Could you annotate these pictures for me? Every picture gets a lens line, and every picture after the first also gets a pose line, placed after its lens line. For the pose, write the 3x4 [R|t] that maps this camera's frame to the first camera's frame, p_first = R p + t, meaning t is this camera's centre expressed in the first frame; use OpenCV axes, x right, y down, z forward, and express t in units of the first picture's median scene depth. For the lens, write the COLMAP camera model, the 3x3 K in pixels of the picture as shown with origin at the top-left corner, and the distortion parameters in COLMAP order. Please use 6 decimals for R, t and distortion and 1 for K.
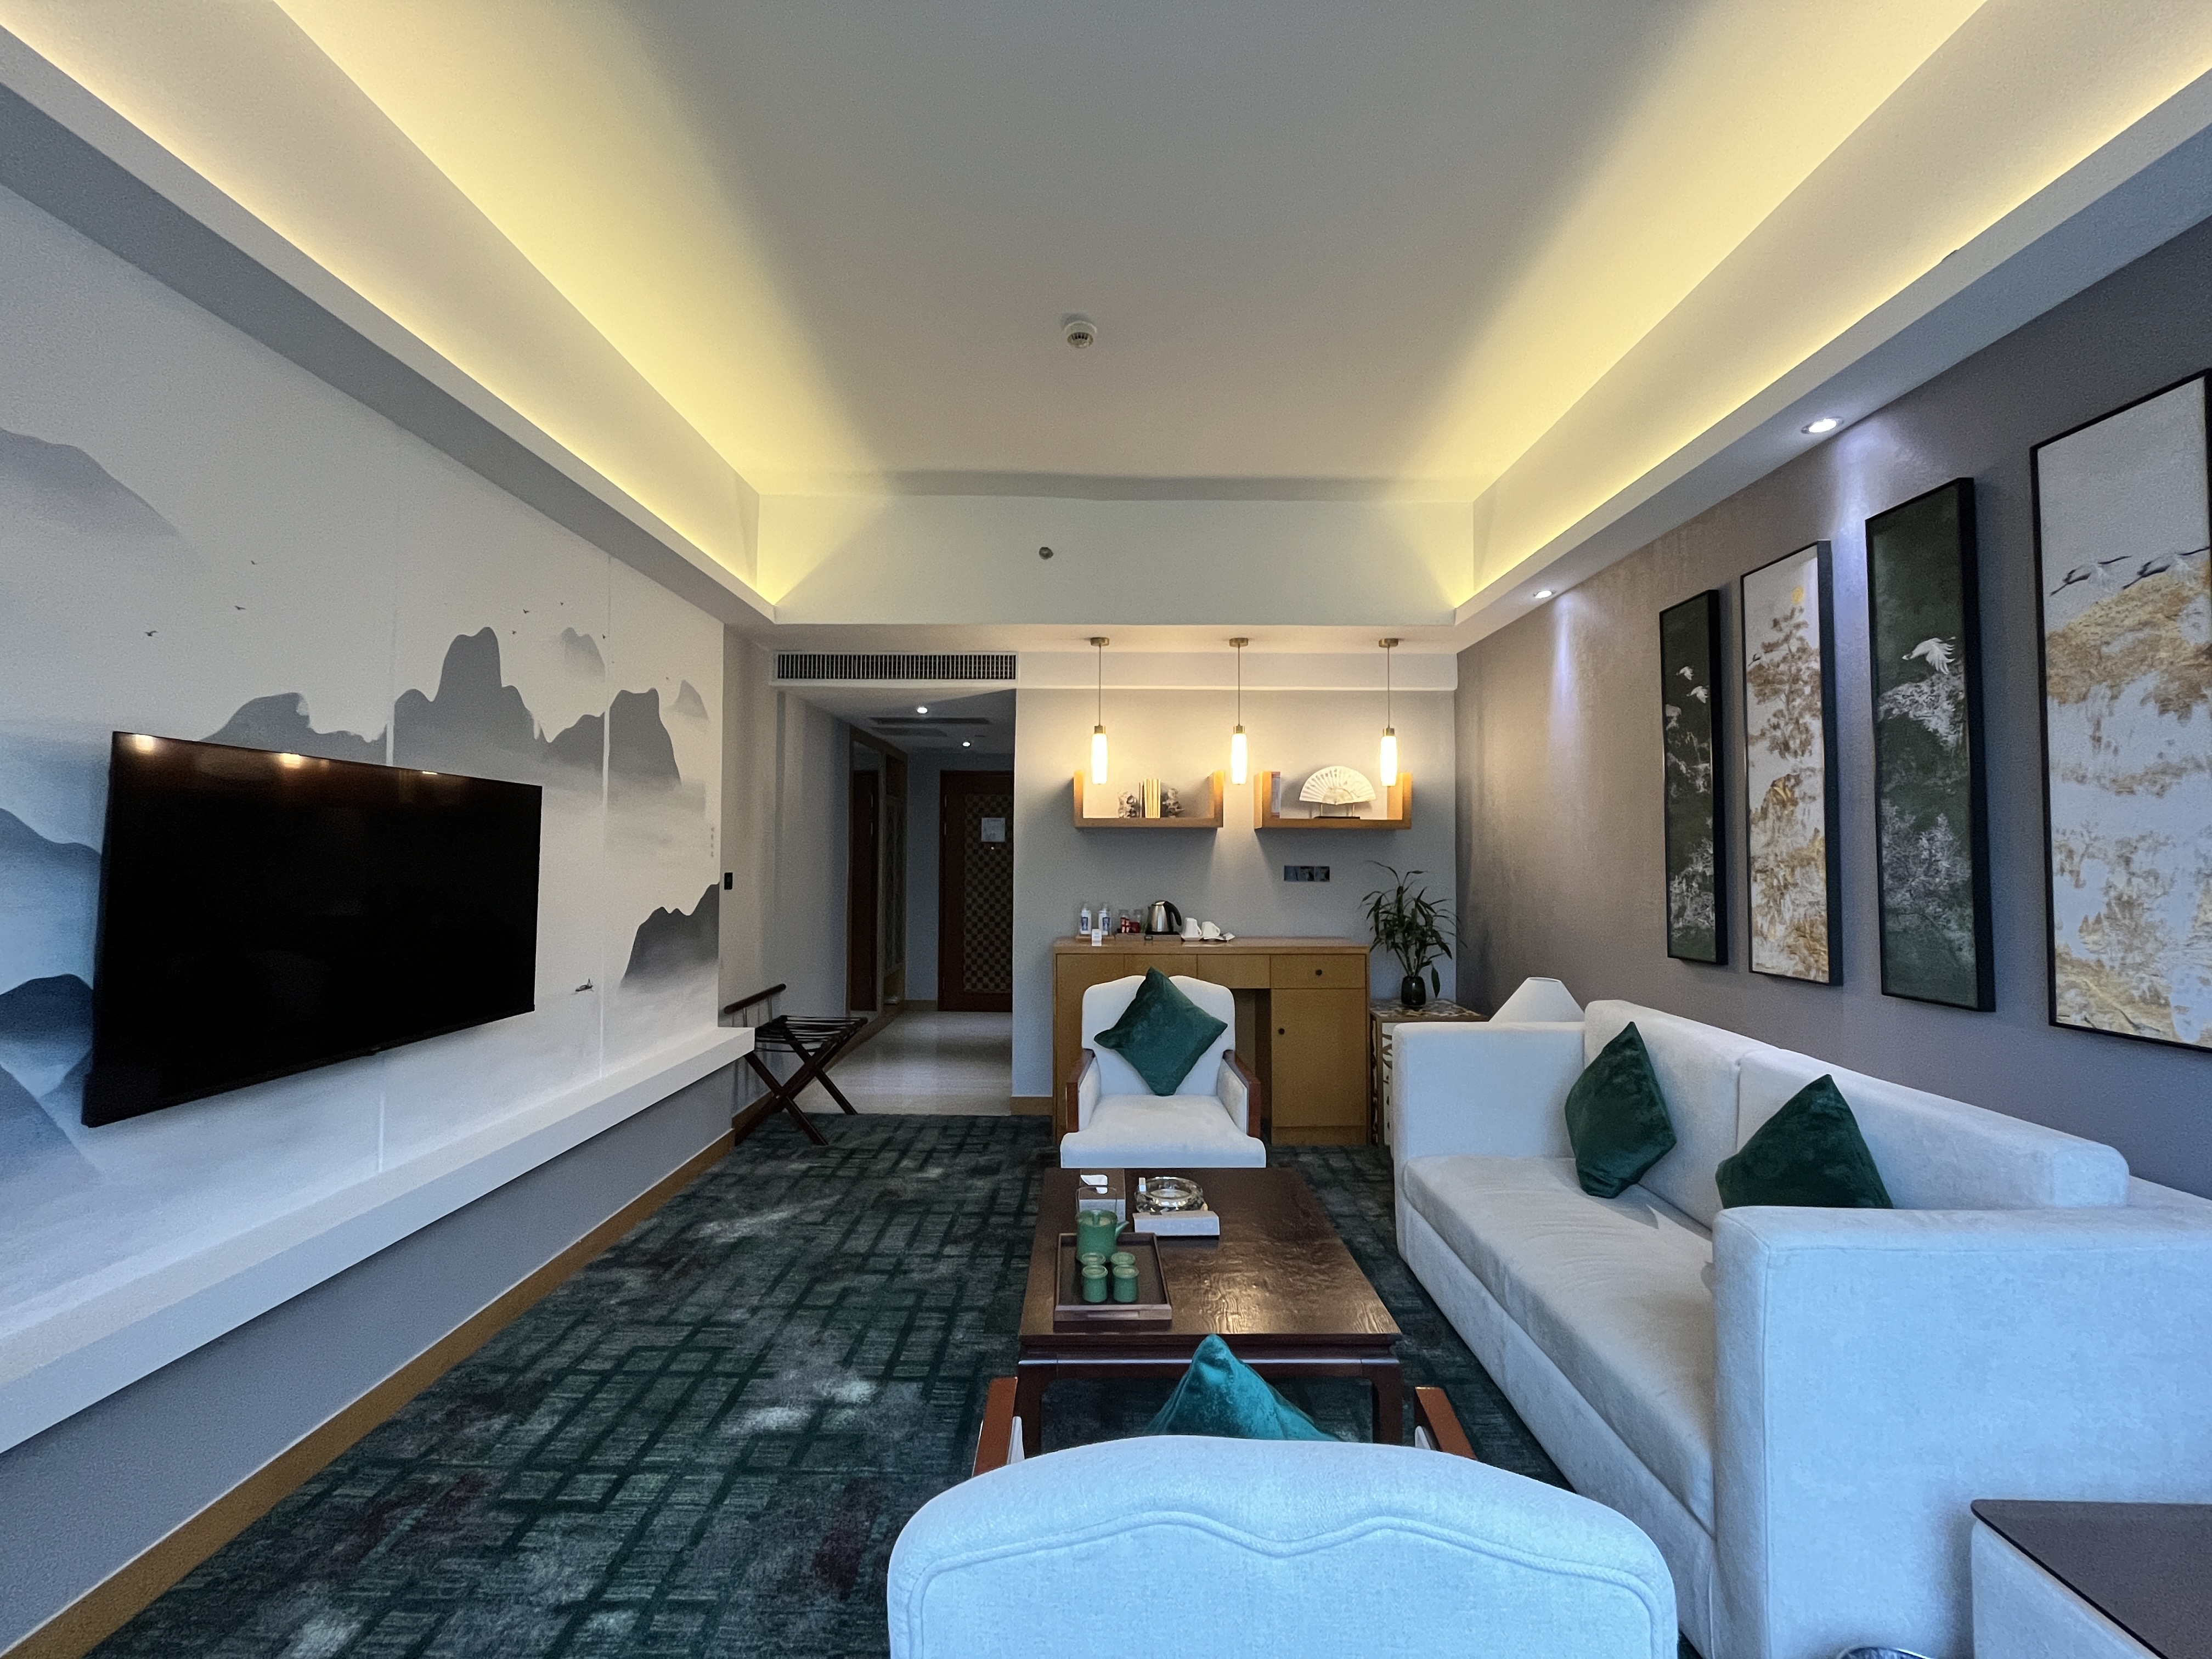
lens RADIAL K [[884.8, 0, 1106.0], [0, 884.8, 829.5], [0, 0, 1]] dist [-0.008526, -0.000221]
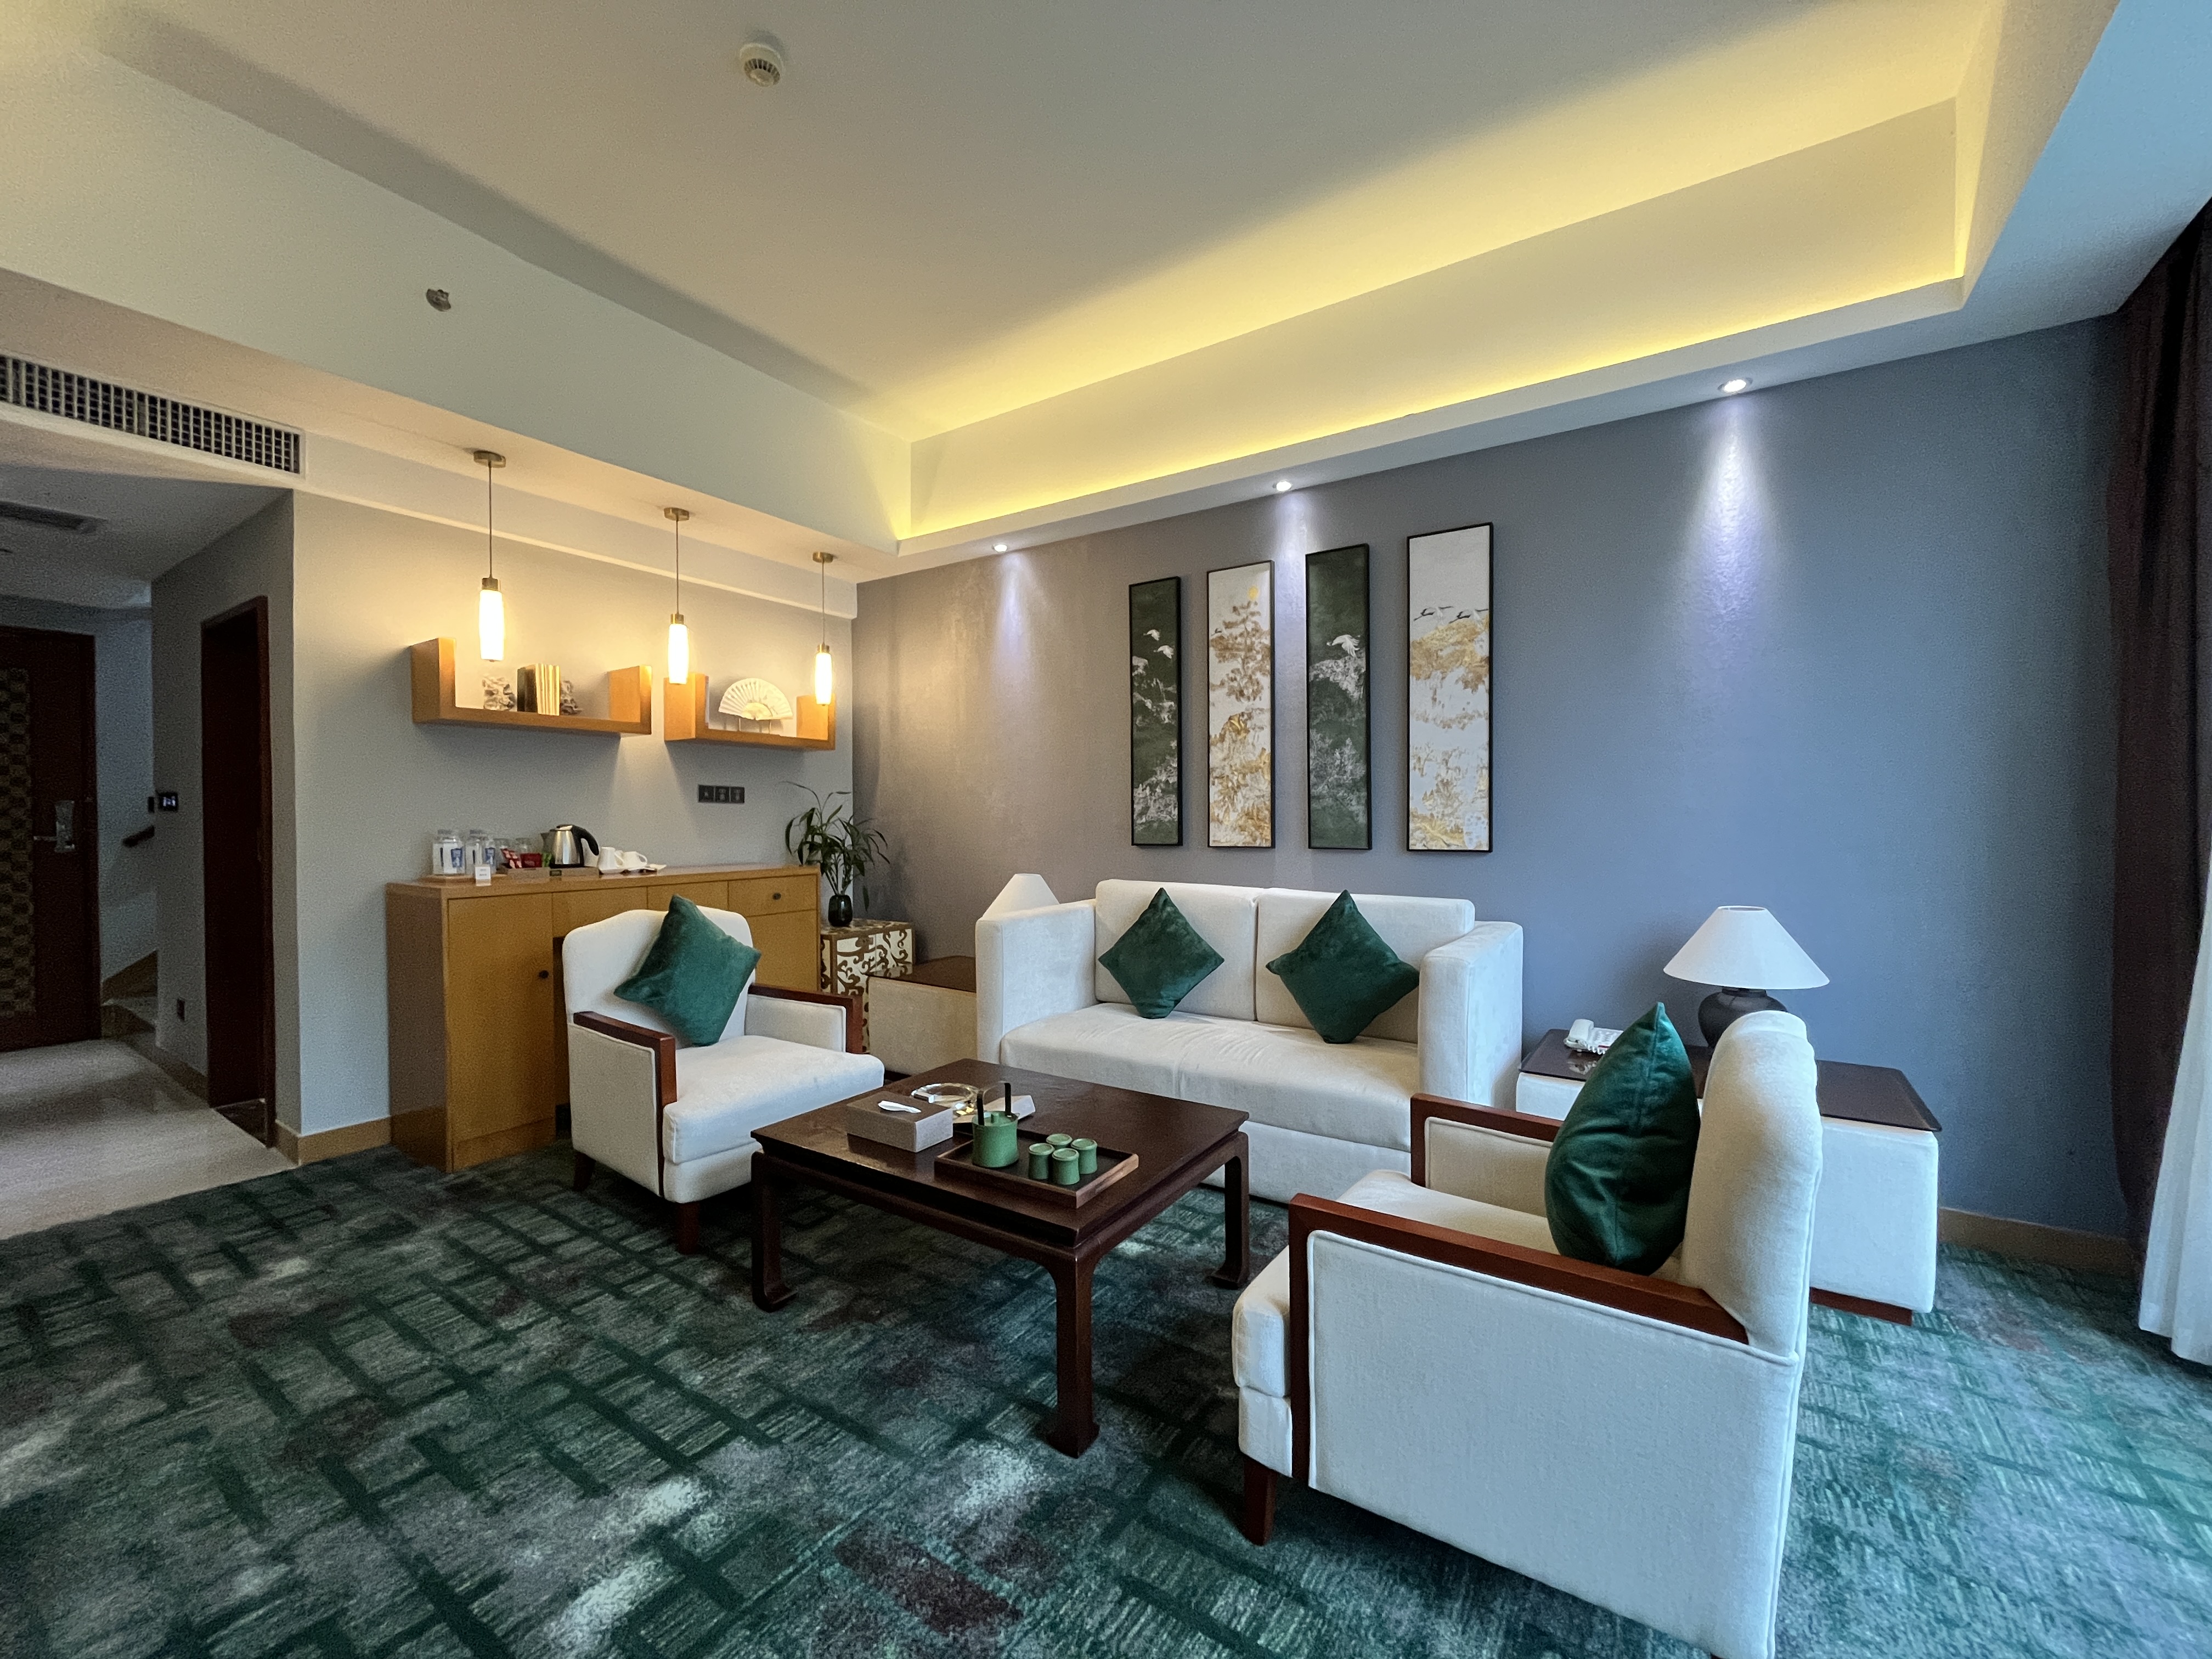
lens RADIAL K [[884.8, 0, 1106.0], [0, 884.8, 829.5], [0, 0, 1]] dist [-0.008526, -0.000221]
pose [[0.553025, -0.014976, 0.833030, -0.534211], [-0.023494, 0.999161, 0.033560, 0.080548], [-0.832833, -0.038131, 0.552209, 0.307521]]
